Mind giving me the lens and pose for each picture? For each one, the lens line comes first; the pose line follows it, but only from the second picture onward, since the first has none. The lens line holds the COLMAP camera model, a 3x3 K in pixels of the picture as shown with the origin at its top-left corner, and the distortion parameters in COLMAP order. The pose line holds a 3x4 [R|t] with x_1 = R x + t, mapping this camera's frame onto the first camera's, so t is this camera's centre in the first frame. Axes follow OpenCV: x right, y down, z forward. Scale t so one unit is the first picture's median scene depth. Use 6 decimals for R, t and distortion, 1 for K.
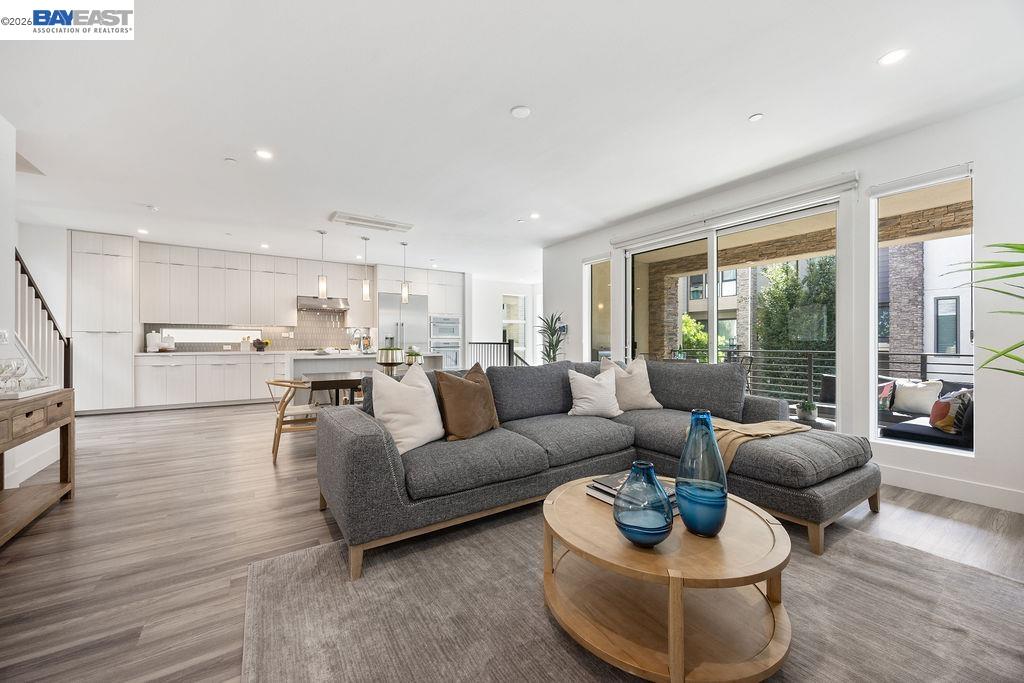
lens RADIAL K [[391.0, 0, 512.0], [0, 391.0, 341.5], [0, 0, 1]] dist [-0.001268, -0.000059]
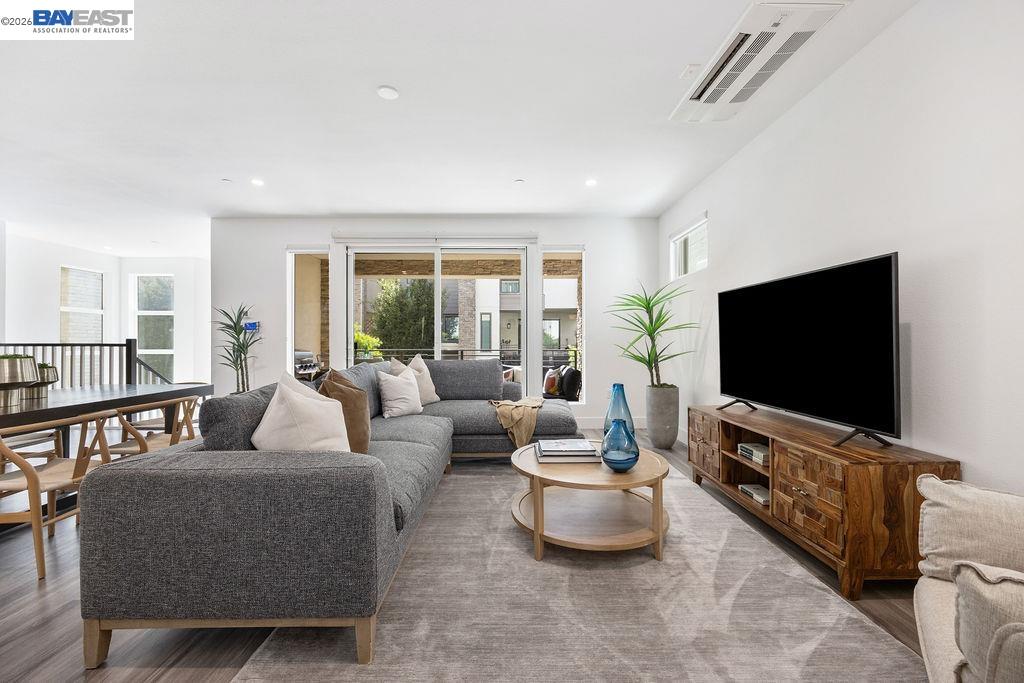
lens RADIAL K [[404.4, 0, 508.8], [0, 404.4, 339.6], [0, 0, 1]] dist [-0.001597, -0.000125]
pose [[0.551022, 0.005079, 0.834475, -0.254542], [0.000249, 0.999980, -0.006252, 0.000569], [-0.834491, 0.003653, 0.551010, 0.098791]]
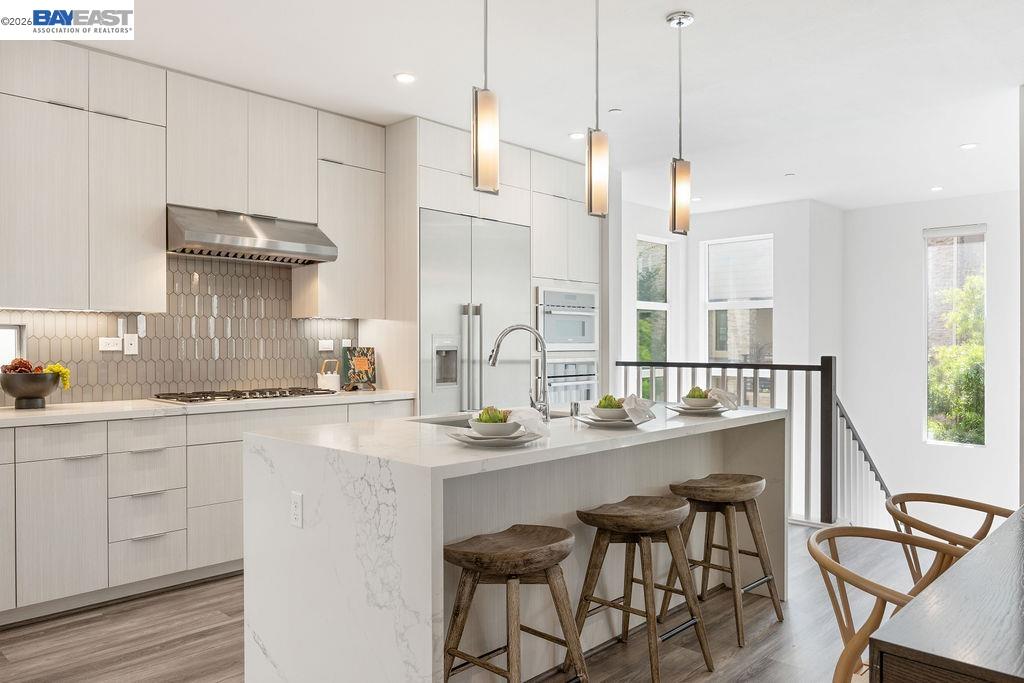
lens RADIAL K [[726.2, 0, 515.3], [0, 726.2, 350.0], [0, 0, 1]] dist [-0.003604, -0.002860]
pose [[0.974144, -0.002772, 0.225912, -0.479694], [0.001235, 0.999975, 0.006943, -0.018188], [-0.225925, -0.006484, 0.974123, 0.500912]]
